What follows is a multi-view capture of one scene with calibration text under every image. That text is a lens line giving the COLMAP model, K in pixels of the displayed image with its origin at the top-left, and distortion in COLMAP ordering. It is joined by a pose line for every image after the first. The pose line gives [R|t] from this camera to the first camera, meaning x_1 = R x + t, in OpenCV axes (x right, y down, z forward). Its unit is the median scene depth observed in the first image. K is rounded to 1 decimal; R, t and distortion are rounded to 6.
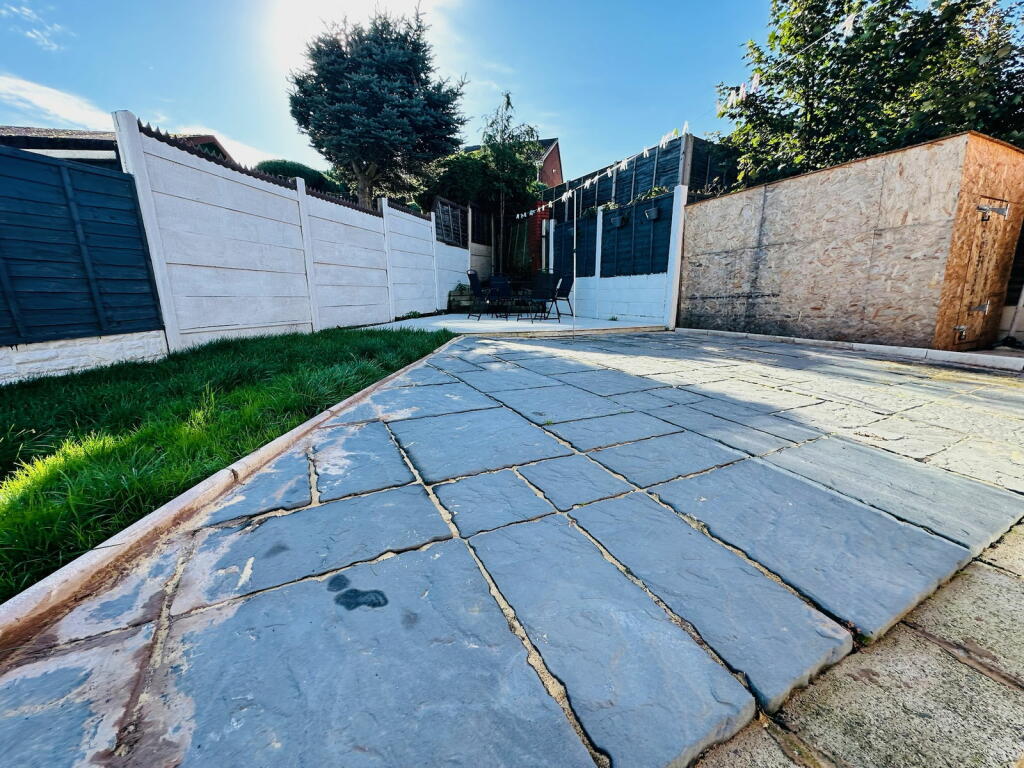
lens RADIAL K [[408.8, 0, 512.0], [0, 408.8, 384.0], [0, 0, 1]] dist [-0.004110, -0.000255]
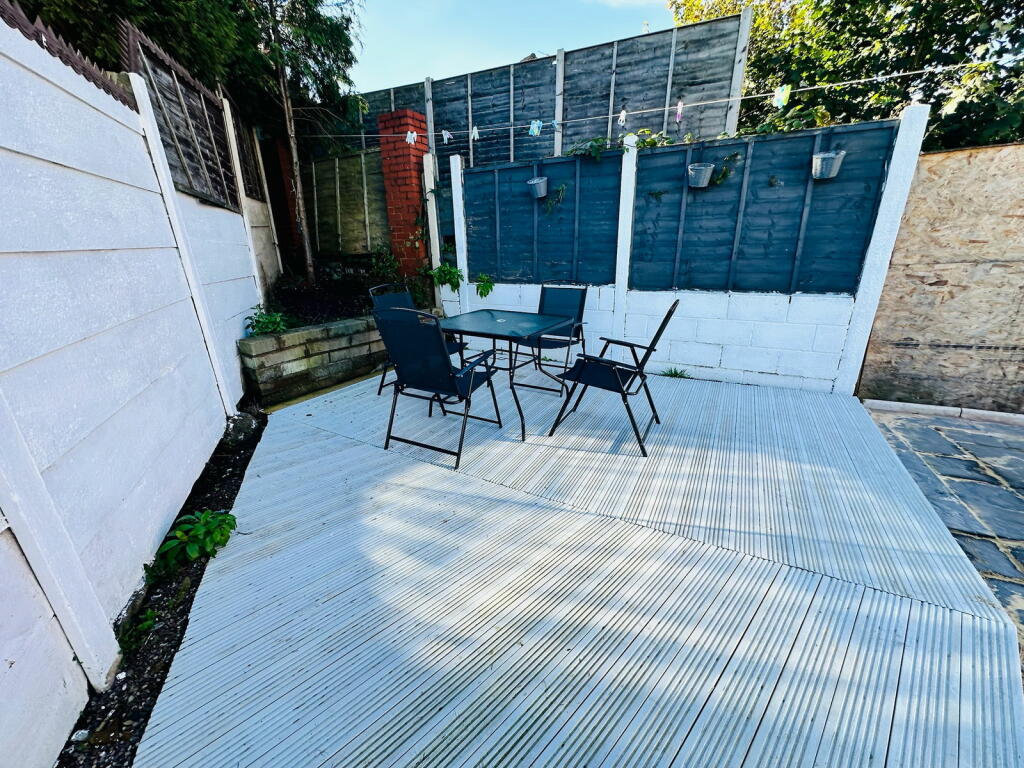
lens RADIAL K [[408.8, 0, 512.0], [0, 408.8, 384.0], [0, 0, 1]] dist [-0.004110, -0.000255]
pose [[0.793052, -0.211719, 0.571178, -0.203951], [0.153193, 0.976840, 0.149384, -0.246338], [-0.589577, -0.030969, 0.807118, 0.685131]]
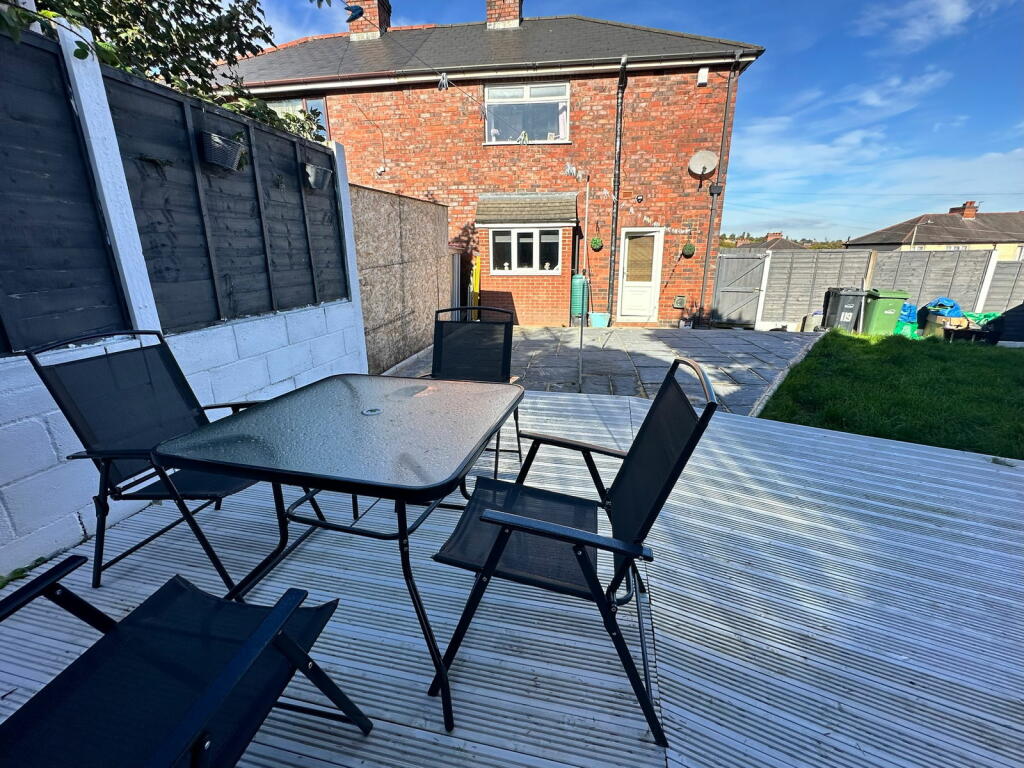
lens RADIAL K [[433.5, 0, 517.7], [0, 433.5, 378.5], [0, 0, 1]] dist [-0.003255, -0.000273]
pose [[-0.800694, -0.161288, 0.576953, -0.131020], [0.139698, 0.886256, 0.441627, -0.327632], [-0.582557, 0.434208, -0.687089, 1.070124]]
